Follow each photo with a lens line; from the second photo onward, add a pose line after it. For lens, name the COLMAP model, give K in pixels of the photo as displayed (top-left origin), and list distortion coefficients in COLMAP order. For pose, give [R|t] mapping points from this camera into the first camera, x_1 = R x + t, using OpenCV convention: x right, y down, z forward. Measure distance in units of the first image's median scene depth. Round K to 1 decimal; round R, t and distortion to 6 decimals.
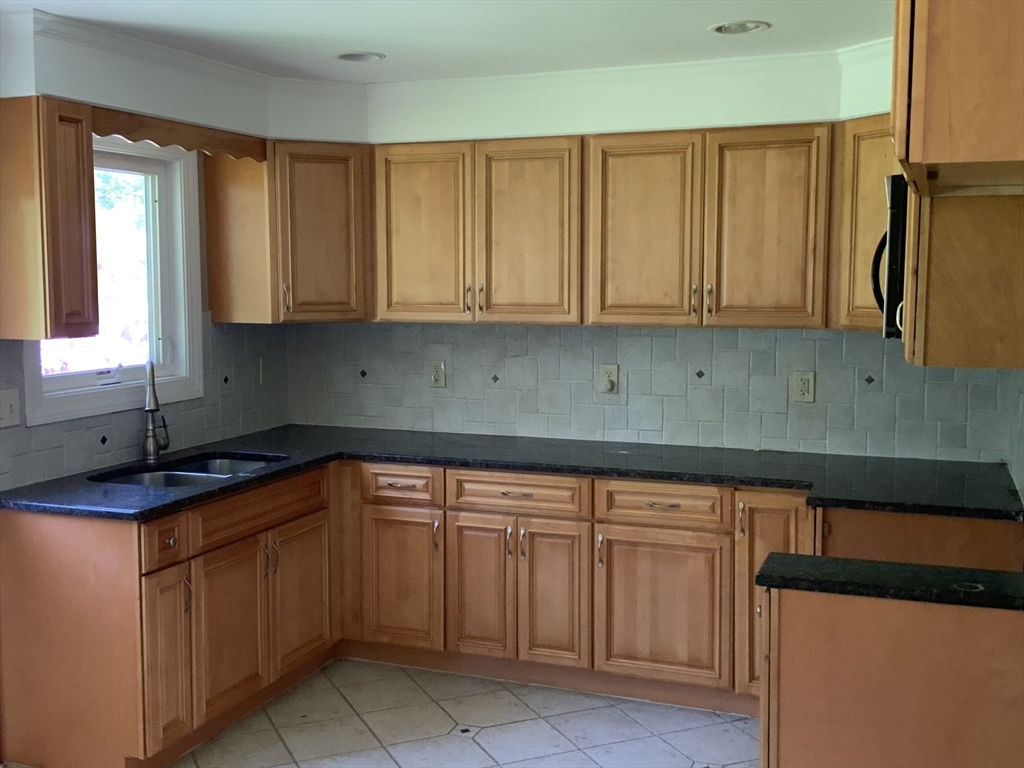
lens RADIAL K [[1082.9, 0, 504.7], [0, 1082.9, 385.3], [0, 0, 1]] dist [0.058558, 0.000000]
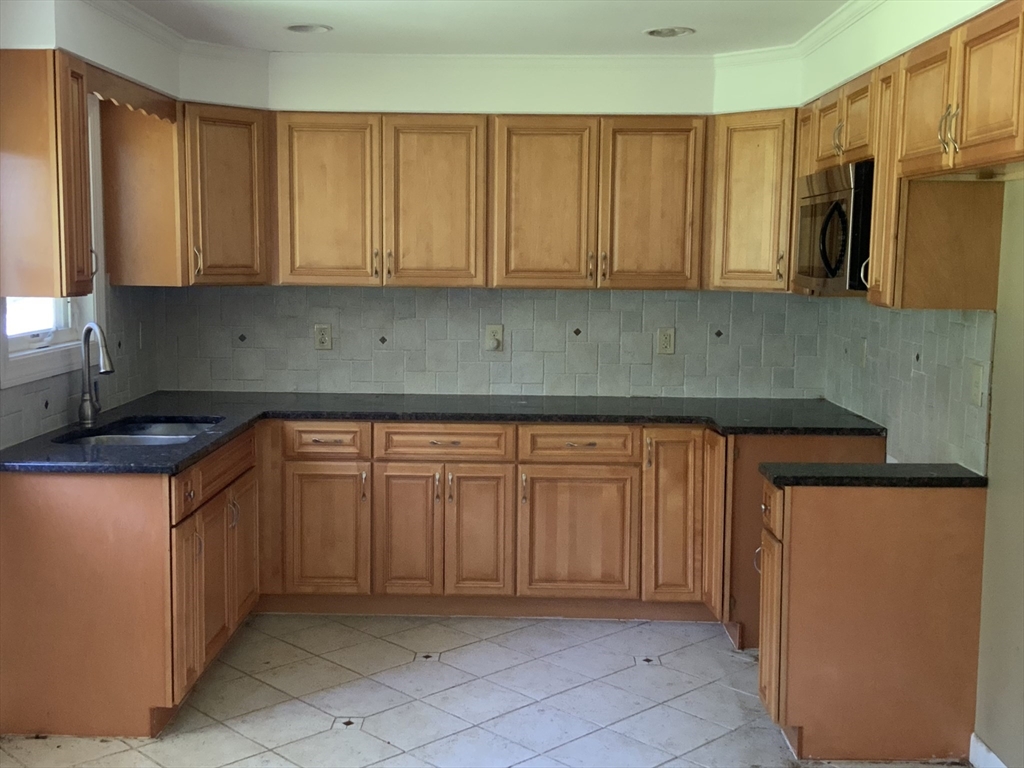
lens RADIAL K [[1175.0, 0, 509.0], [0, 1175.0, 389.2], [0, 0, 1]] dist [0.109011, 0.000000]
pose [[0.938366, -0.030120, 0.344329, -0.340912], [0.024095, 0.999473, 0.021765, 0.022905], [-0.344803, -0.012127, 0.938597, -0.135043]]
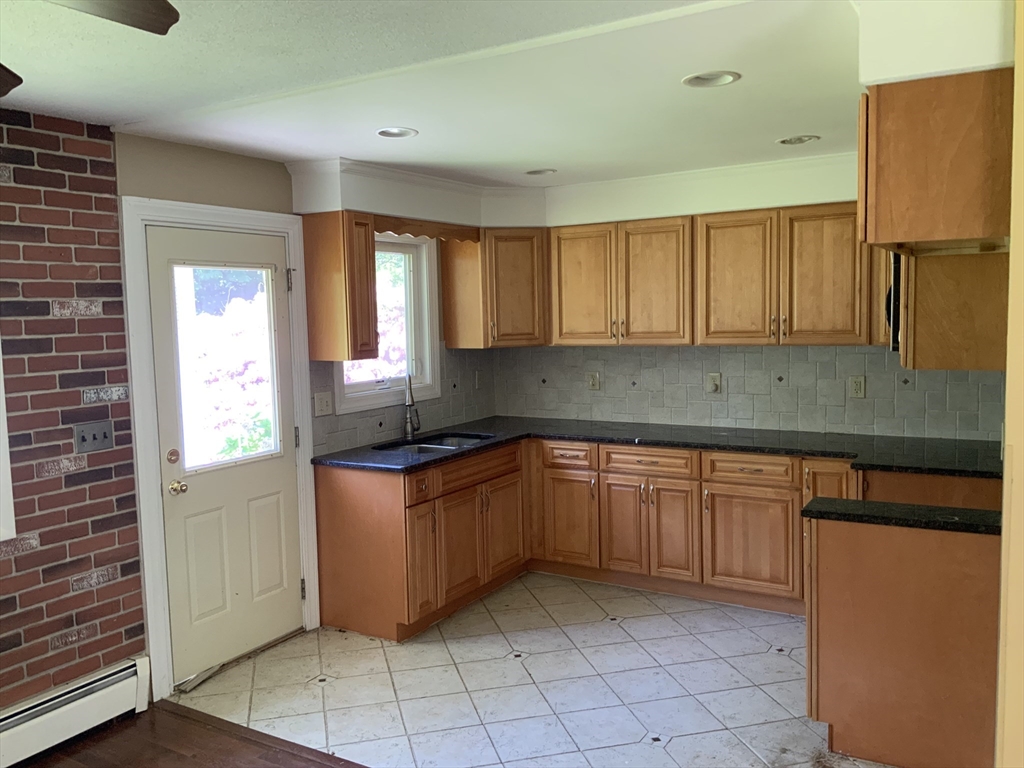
lens RADIAL K [[853.1, 0, 512.3], [0, 853.1, 385.3], [0, 0, 1]] dist [0.099190, -0.159515]
pose [[0.984976, -0.009069, -0.172453, 0.031809], [0.007312, 0.999915, -0.010819, 0.008456], [0.172536, 0.009396, 0.984958, -0.175428]]
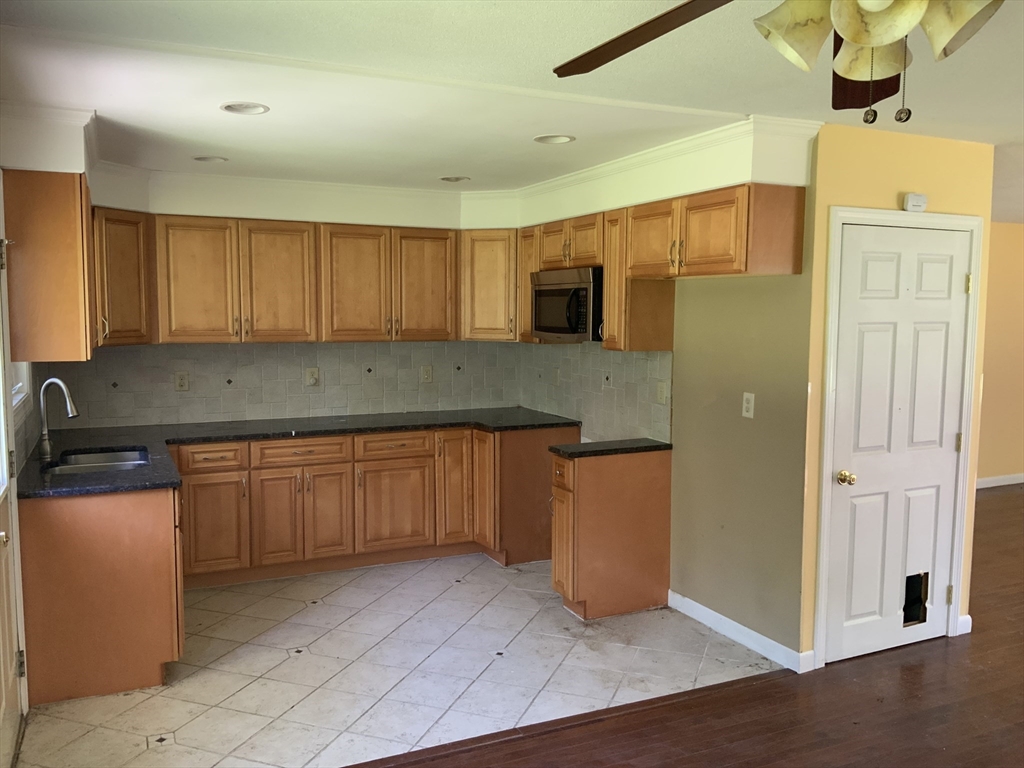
lens RADIAL K [[853.1, 0, 515.5], [0, 853.1, 386.3], [0, 0, 1]] dist [0.099190, -0.159515]
pose [[0.691385, -0.062355, 0.719791, -0.668019], [0.067418, 0.997490, 0.021654, 0.000822], [-0.719335, 0.033556, 0.693853, -0.071239]]
